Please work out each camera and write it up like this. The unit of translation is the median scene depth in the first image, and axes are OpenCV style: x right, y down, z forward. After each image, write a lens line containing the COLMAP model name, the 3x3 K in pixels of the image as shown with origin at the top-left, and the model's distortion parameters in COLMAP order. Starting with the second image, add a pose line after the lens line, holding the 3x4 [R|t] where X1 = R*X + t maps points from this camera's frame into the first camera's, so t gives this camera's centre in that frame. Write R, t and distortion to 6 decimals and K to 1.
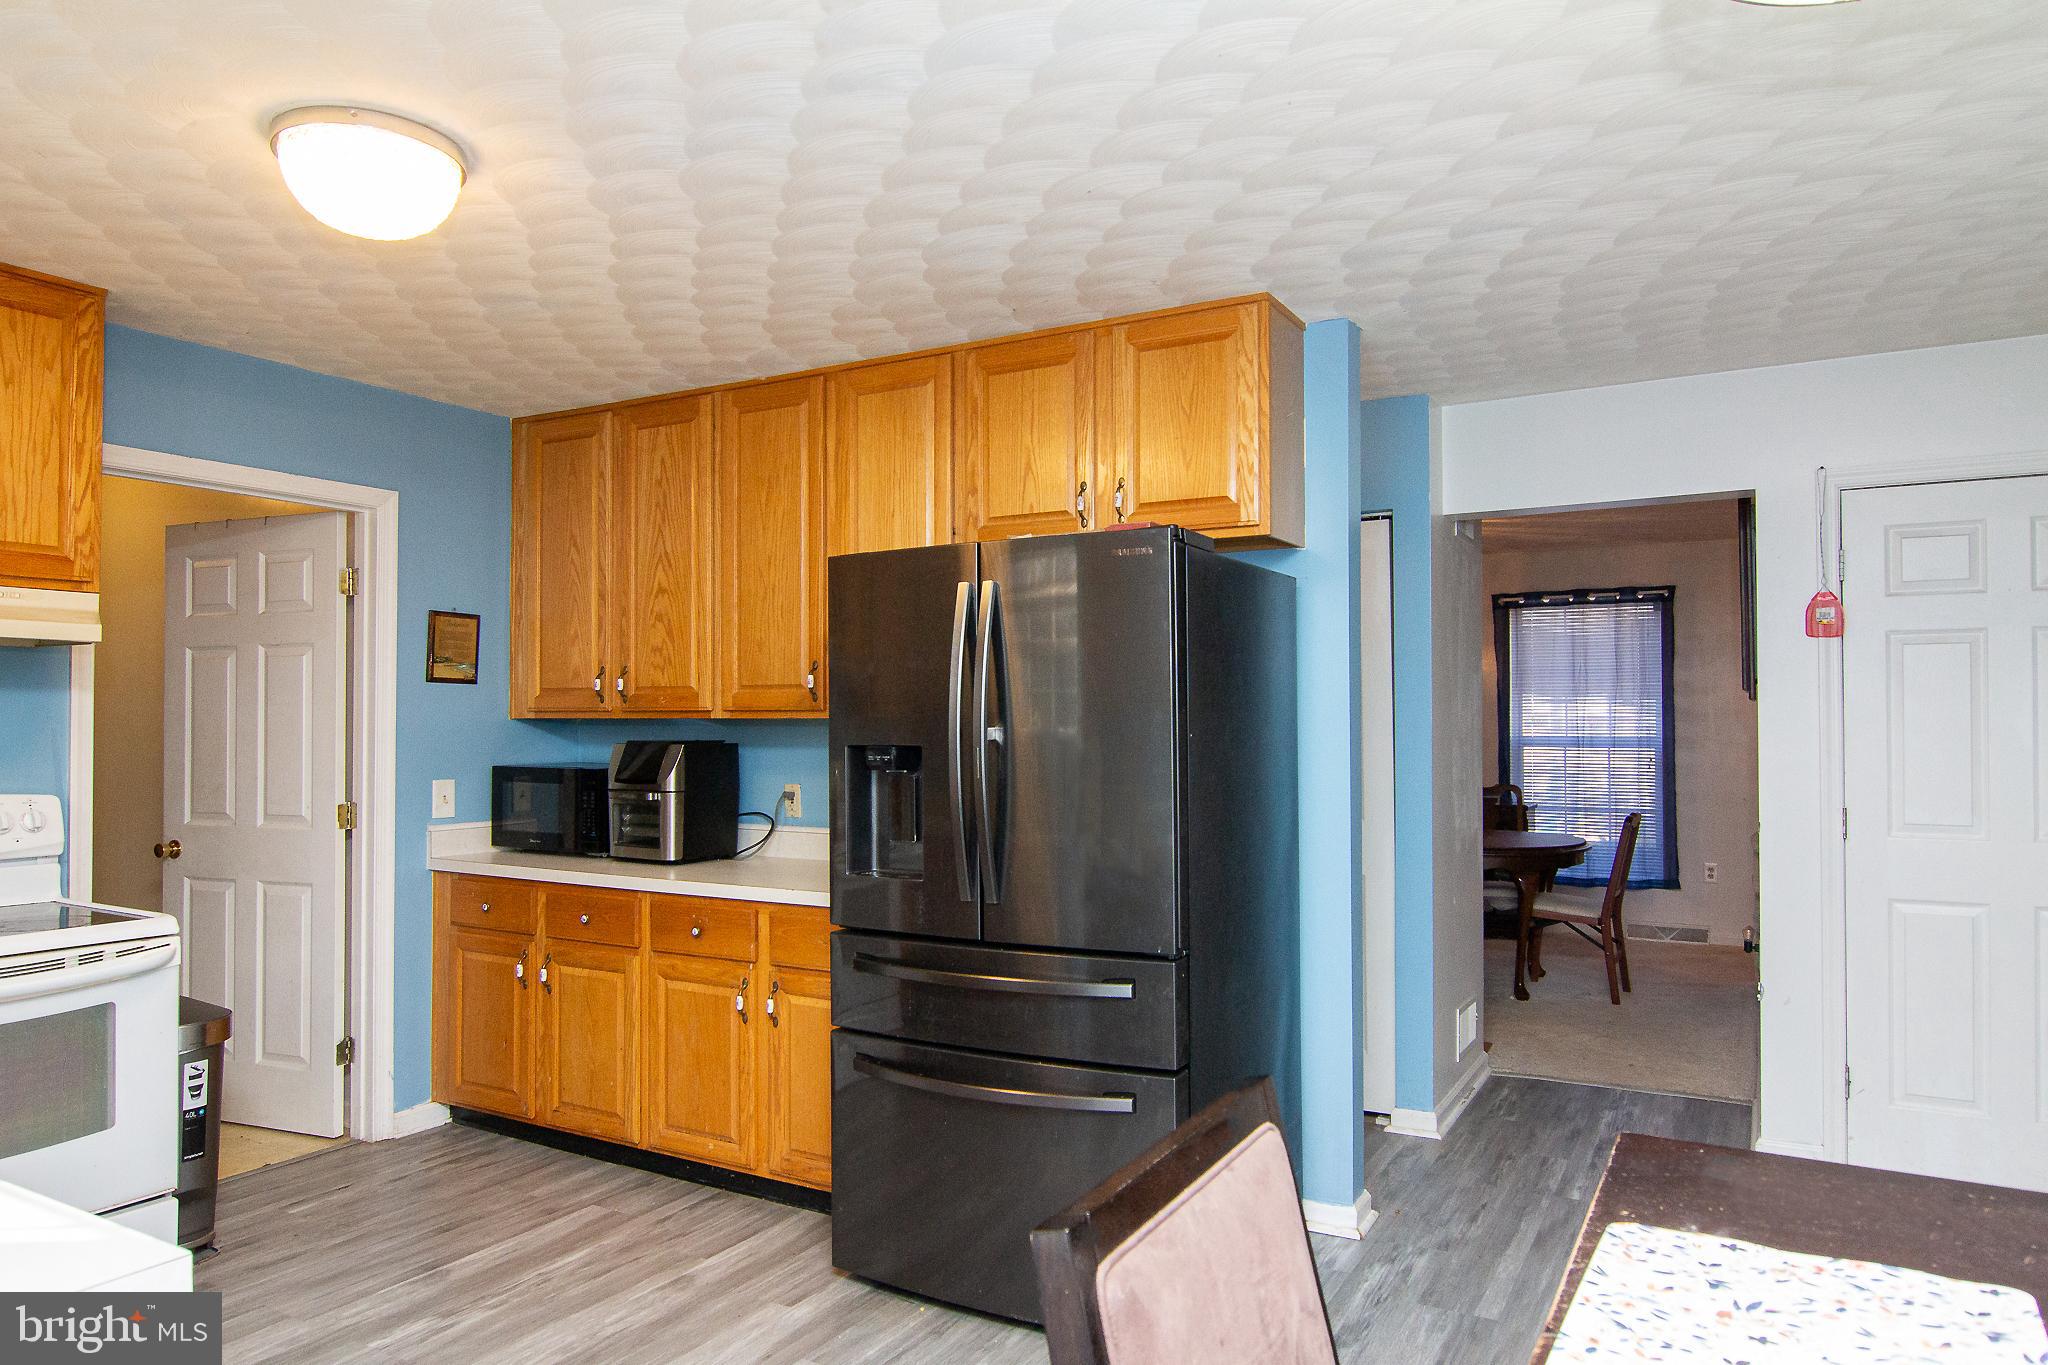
lens RADIAL K [[1306.4, 0, 970.1], [0, 1306.4, 679.7], [0, 0, 1]] dist [-0.012730, -0.005847]
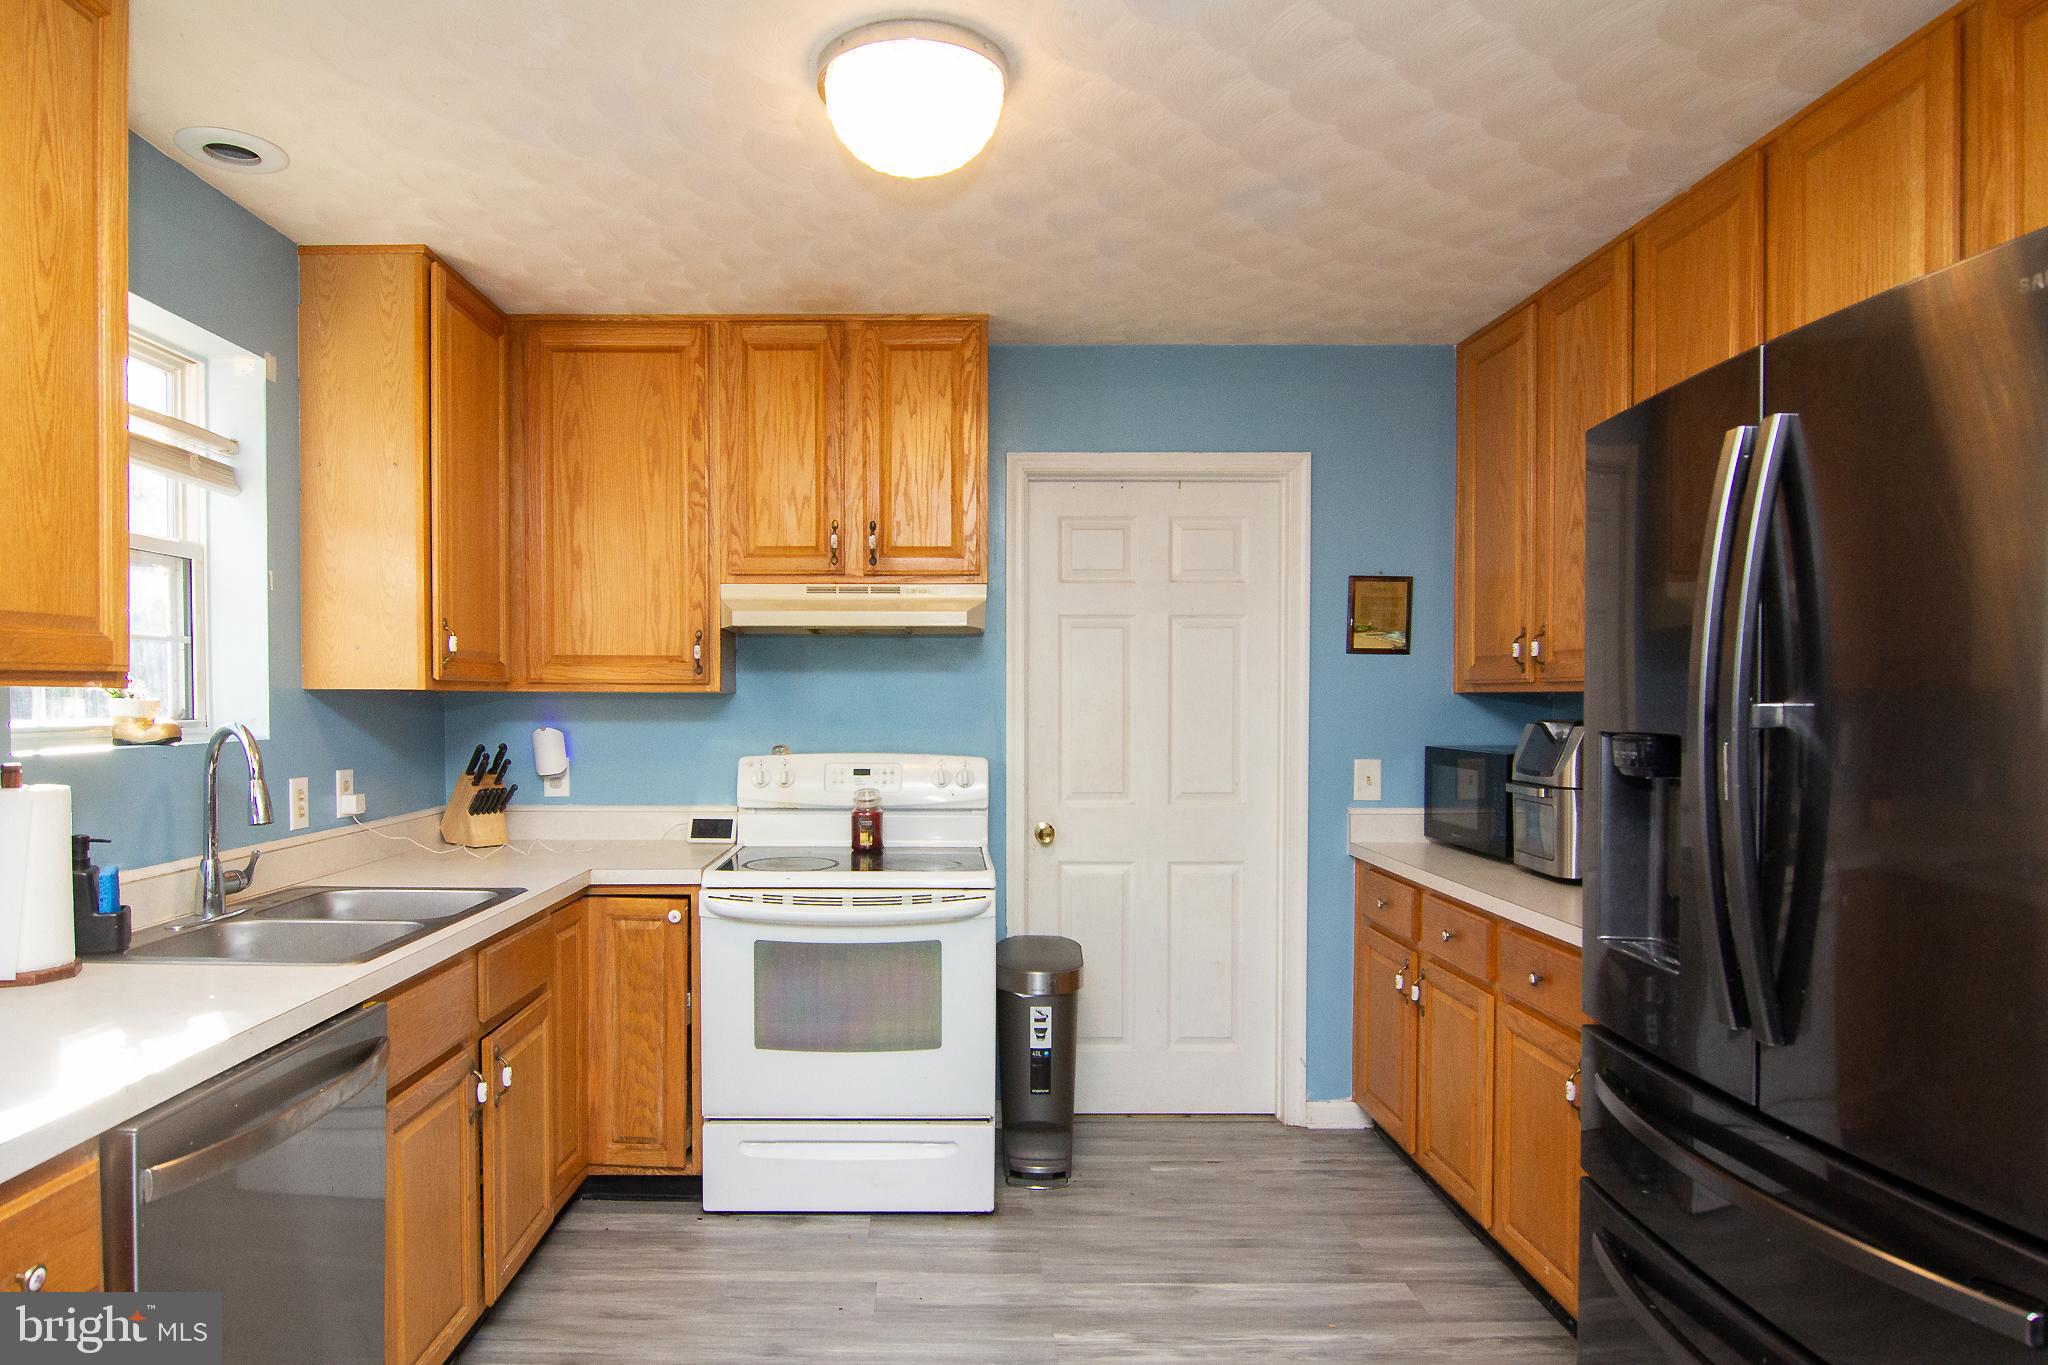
lens RADIAL K [[1184.0, 0, 944.7], [0, 1184.0, 727.2], [0, 0, 1]] dist [-0.012899, -0.001361]
pose [[0.521448, 0.020819, -0.853029, 0.166194], [0.025738, 0.998864, 0.040111, 0.013765], [0.852895, -0.042871, 0.520320, 0.339412]]
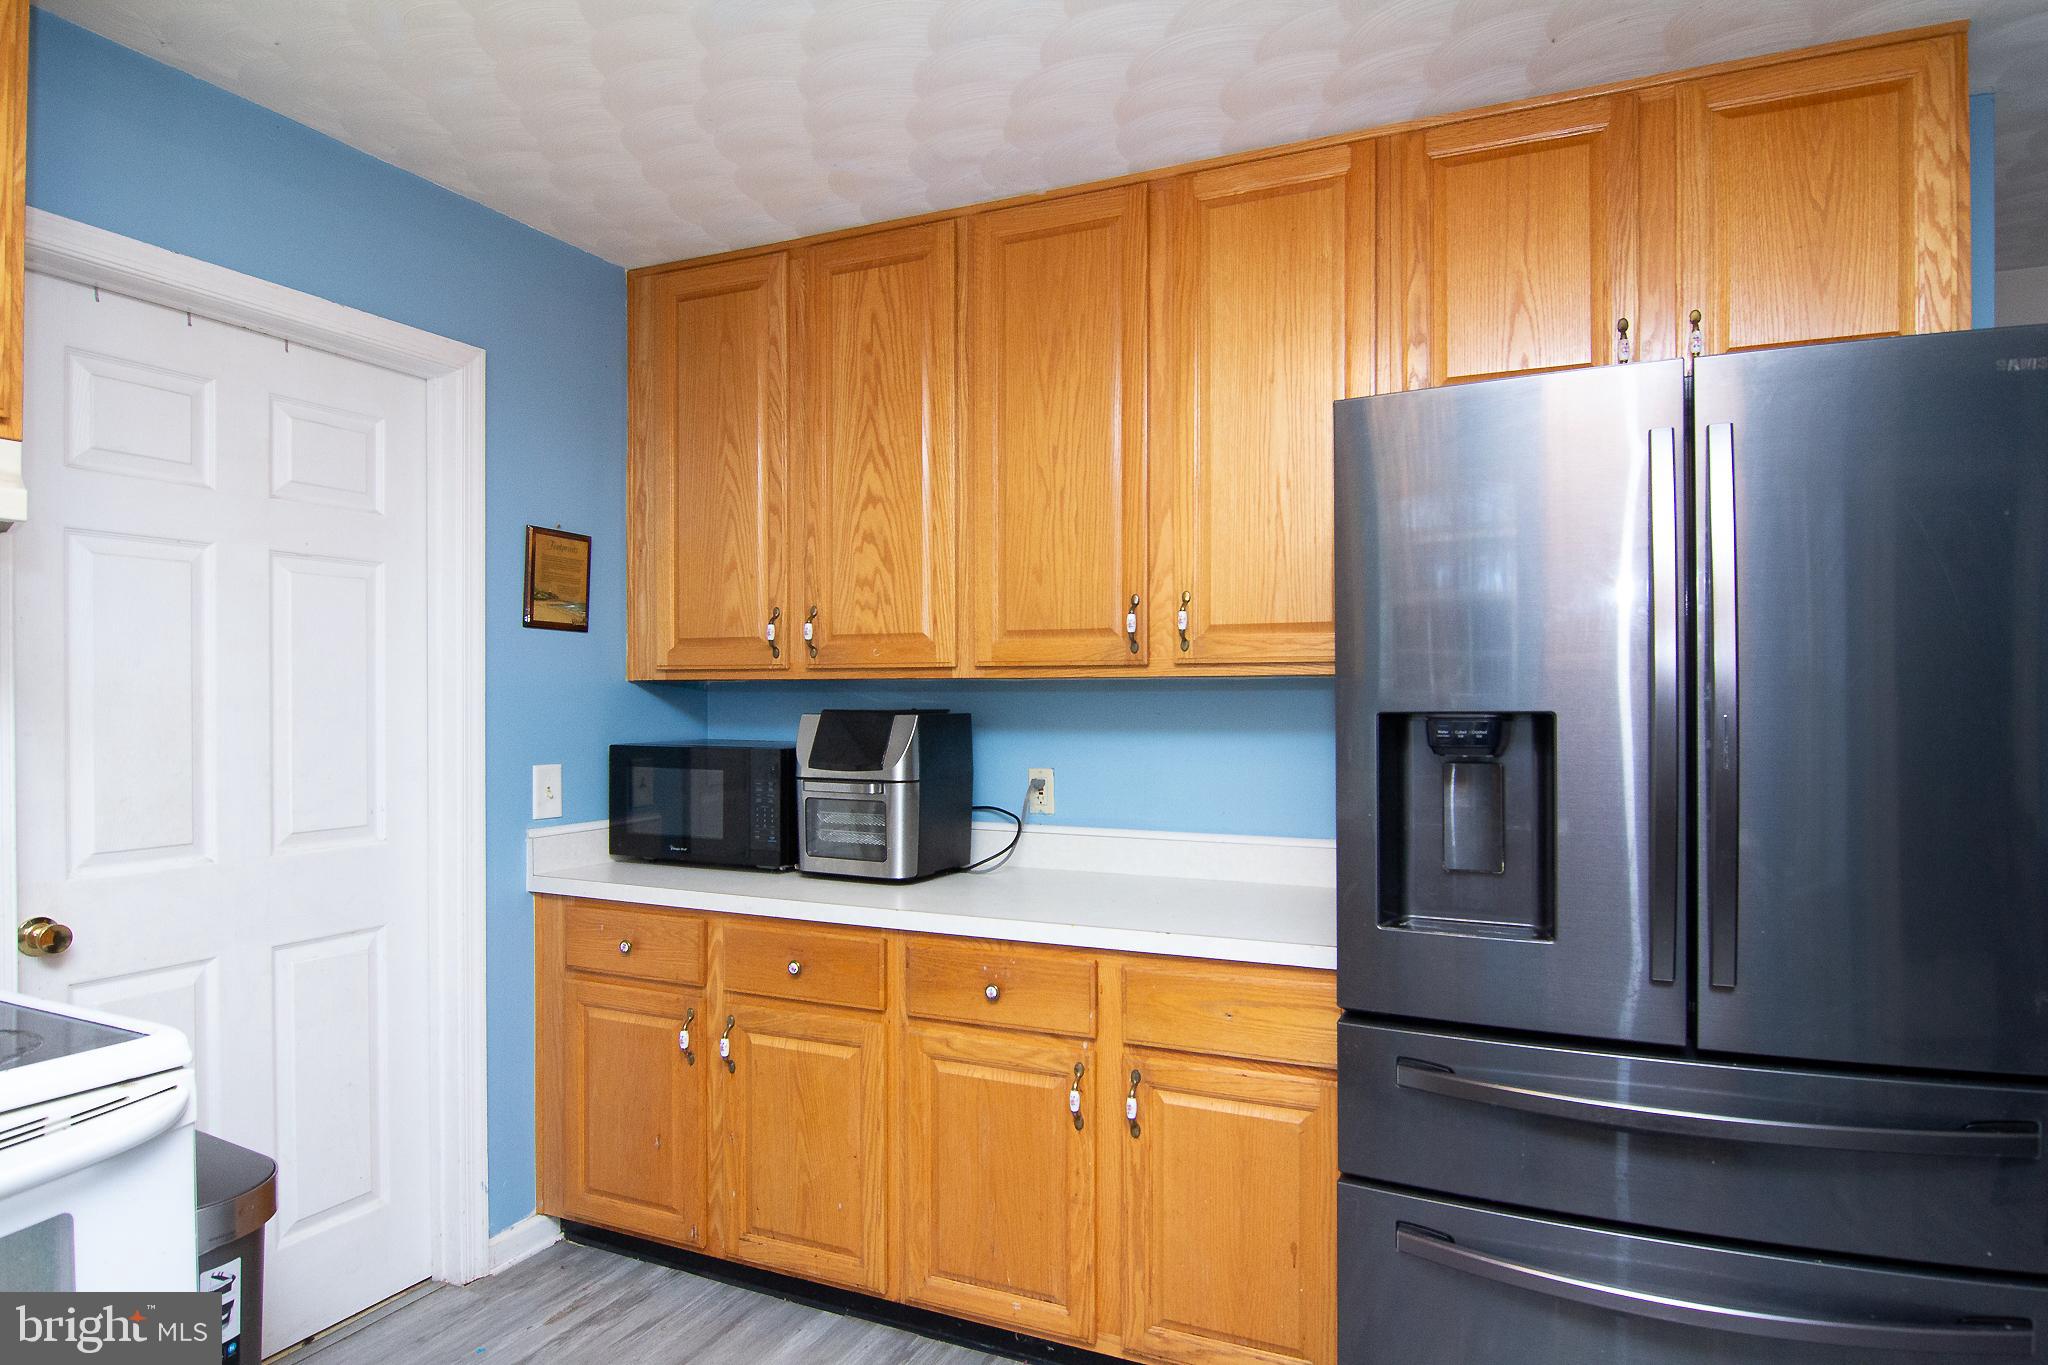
lens RADIAL K [[1184.0, 0, 1006.0], [0, 1184.0, 689.1], [0, 0, 1]] dist [-0.012899, -0.001361]
pose [[0.994213, 0.000077, 0.107430, -0.243363], [-0.003078, 0.999610, 0.027770, 0.017791], [-0.107386, -0.027940, 0.993825, 0.360195]]
